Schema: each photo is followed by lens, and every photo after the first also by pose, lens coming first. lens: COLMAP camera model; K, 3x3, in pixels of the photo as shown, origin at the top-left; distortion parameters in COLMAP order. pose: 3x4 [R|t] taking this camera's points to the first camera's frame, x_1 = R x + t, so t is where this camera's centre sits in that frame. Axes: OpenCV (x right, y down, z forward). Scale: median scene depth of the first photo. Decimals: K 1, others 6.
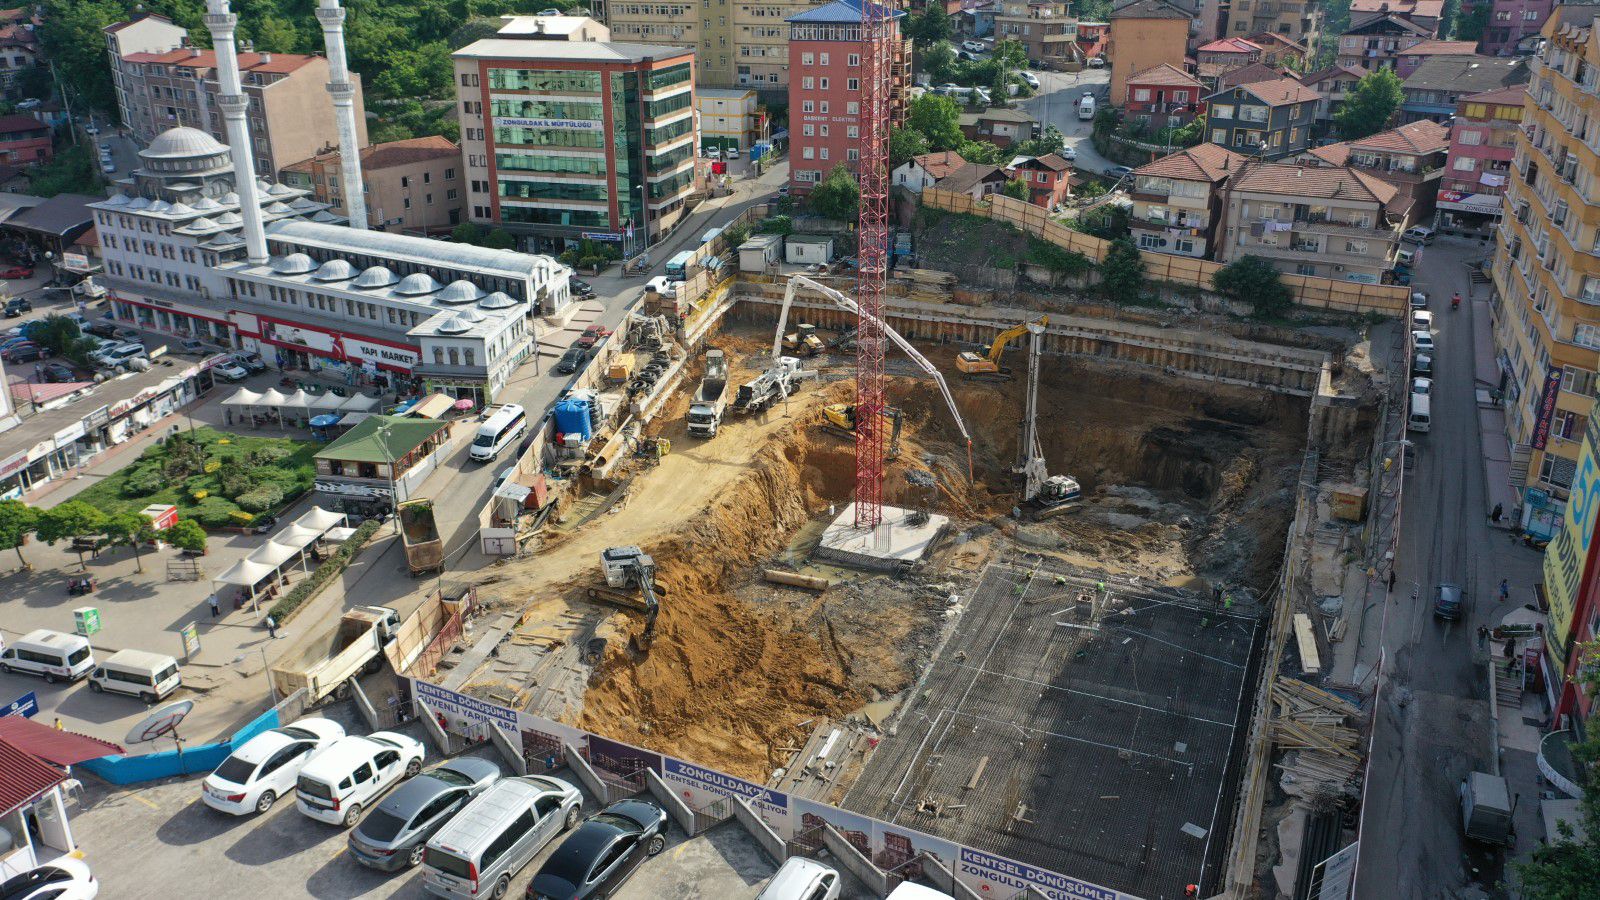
lens RADIAL K [[1271.1, 0, 800.0], [0, 1271.1, 450.0], [0, 0, 1]] dist [0.002029, -0.001485]
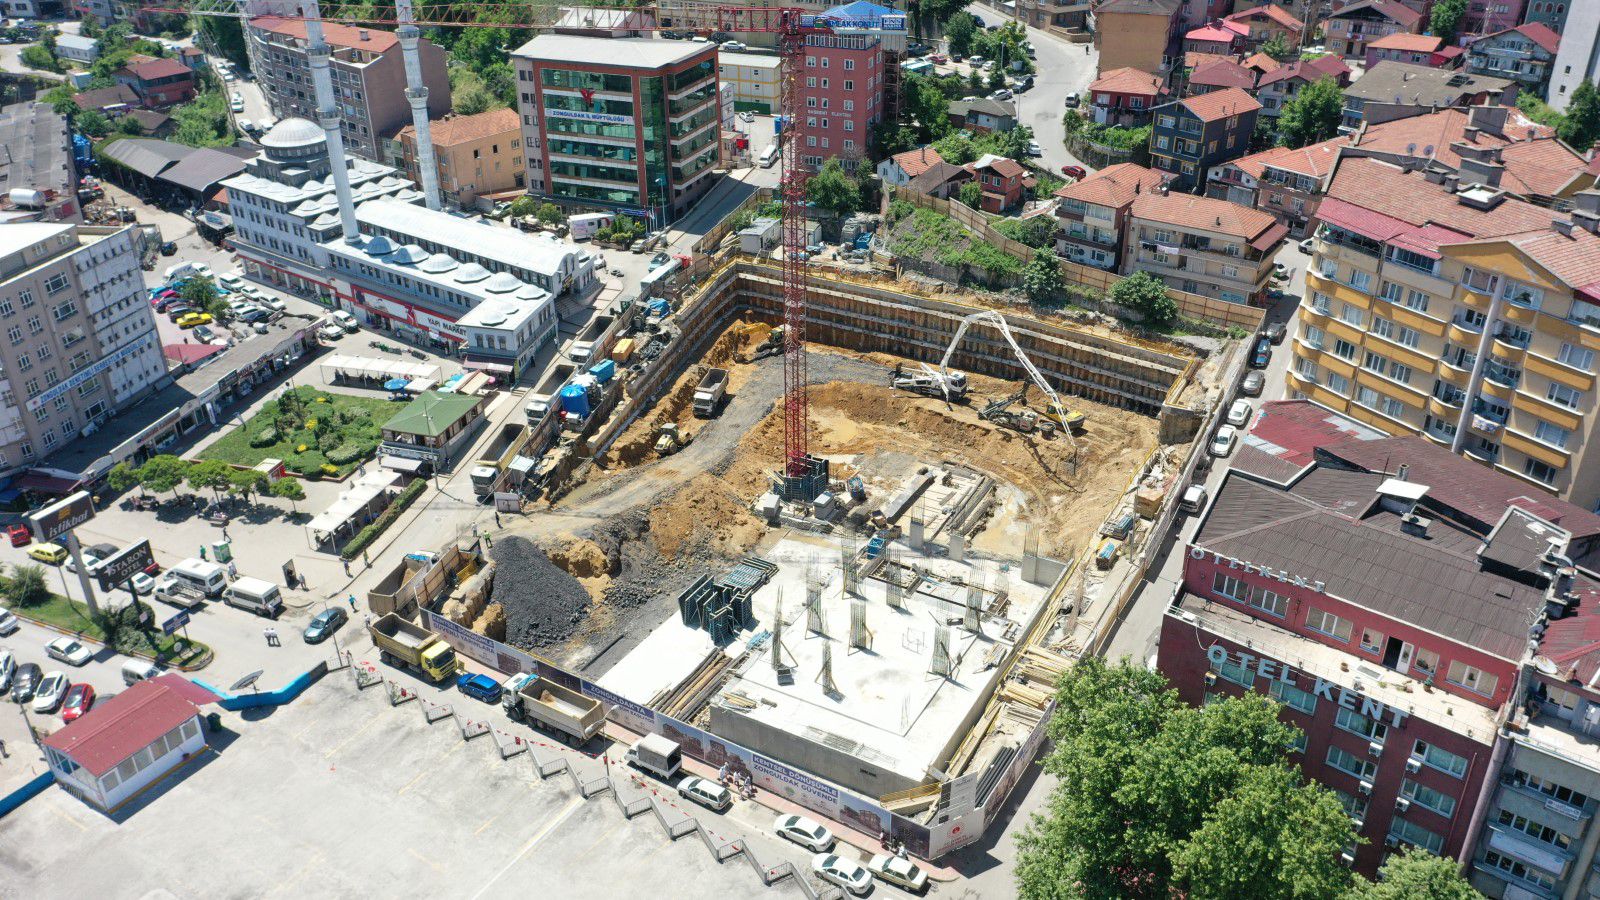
lens RADIAL K [[1271.1, 0, 800.0], [0, 1271.1, 450.0], [0, 0, 1]] dist [0.002029, -0.001485]
pose [[0.994769, 0.048788, -0.089742, 0.135196], [-0.037730, 0.991931, 0.121037, -0.110423], [0.094923, -0.117018, 0.988583, -0.219892]]
